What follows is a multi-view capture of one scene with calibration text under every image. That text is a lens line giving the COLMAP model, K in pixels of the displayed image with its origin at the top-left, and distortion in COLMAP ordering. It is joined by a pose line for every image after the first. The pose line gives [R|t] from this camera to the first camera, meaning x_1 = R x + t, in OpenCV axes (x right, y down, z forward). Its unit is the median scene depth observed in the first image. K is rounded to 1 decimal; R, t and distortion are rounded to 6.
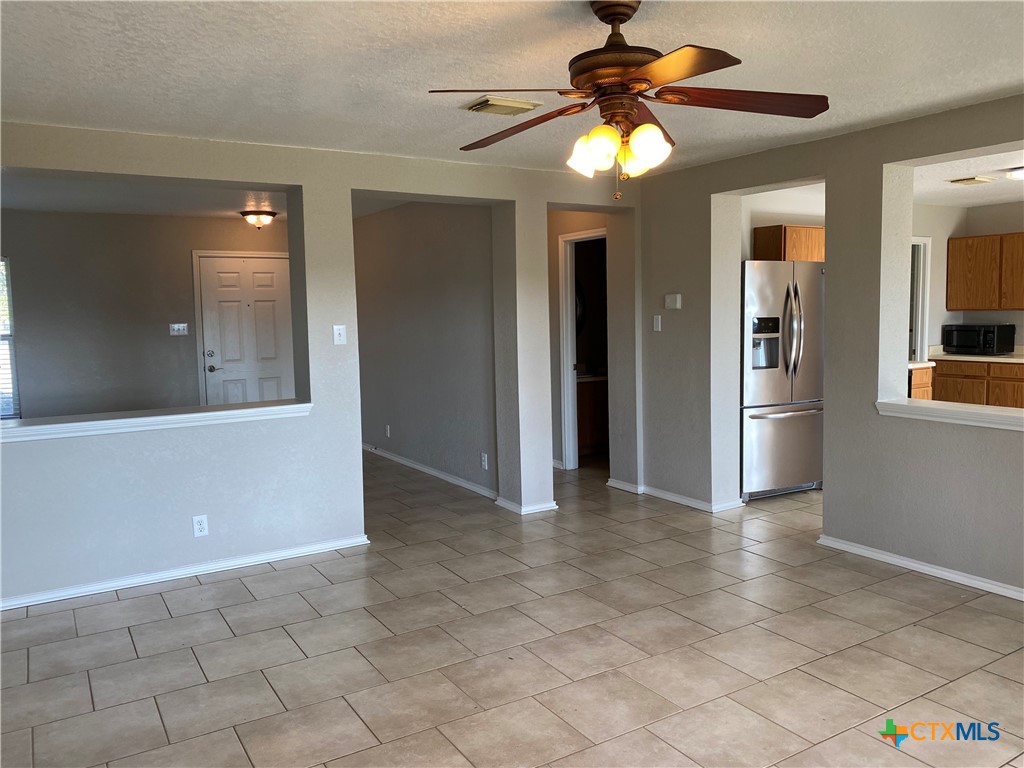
lens RADIAL K [[779.8, 0, 508.6], [0, 779.8, 378.4], [0, 0, 1]] dist [0.004839, -0.002456]
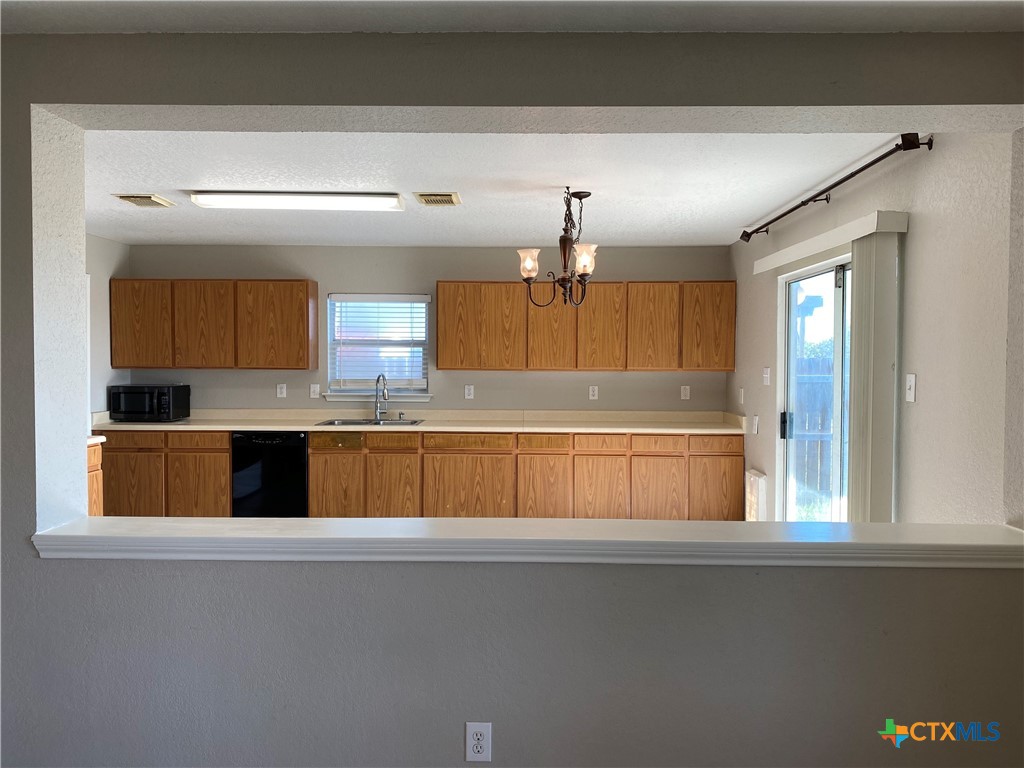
lens RADIAL K [[776.2, 0, 514.4], [0, 776.2, 377.0], [0, 0, 1]] dist [0.090947, -0.167835]
pose [[0.533633, 0.001269, 0.845715, 0.162843], [0.060950, 0.997341, -0.039955, -0.032978], [-0.843517, 0.072868, 0.532136, 0.362978]]
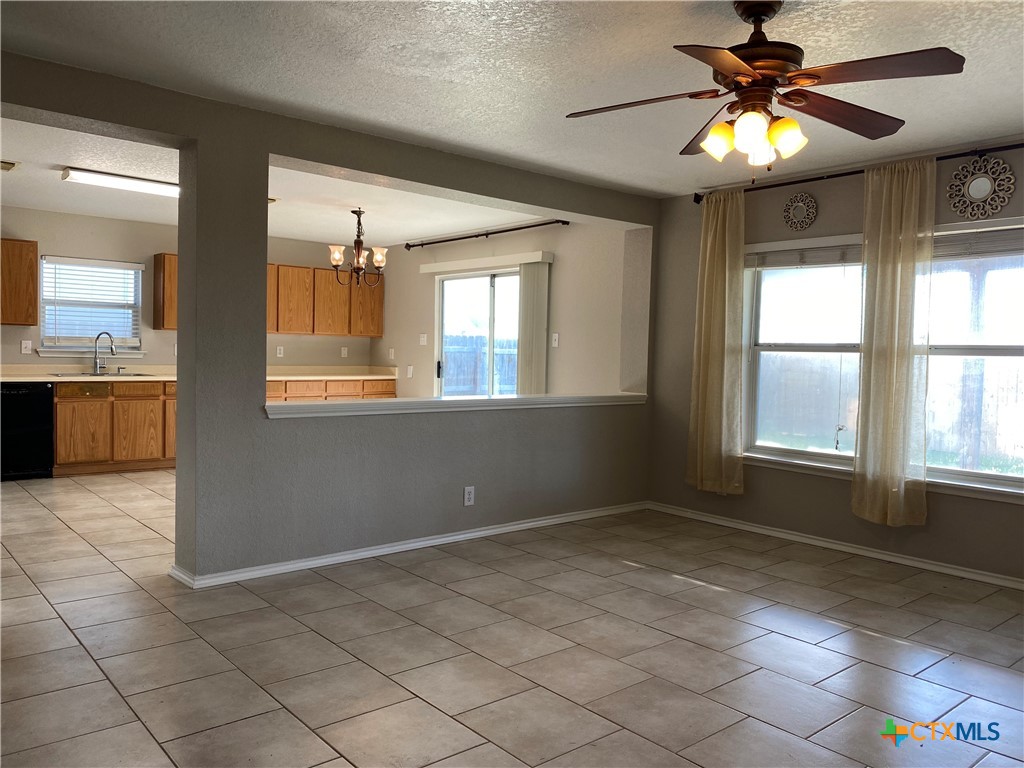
lens RADIAL K [[788.9, 0, 497.9], [0, 788.9, 383.7], [0, 0, 1]] dist [0.094904, -0.191576]
pose [[-0.151148, -0.024486, 0.988208, -0.440724], [0.069227, 0.996976, 0.035291, -0.009137], [-0.986084, 0.073745, -0.148996, 0.751451]]
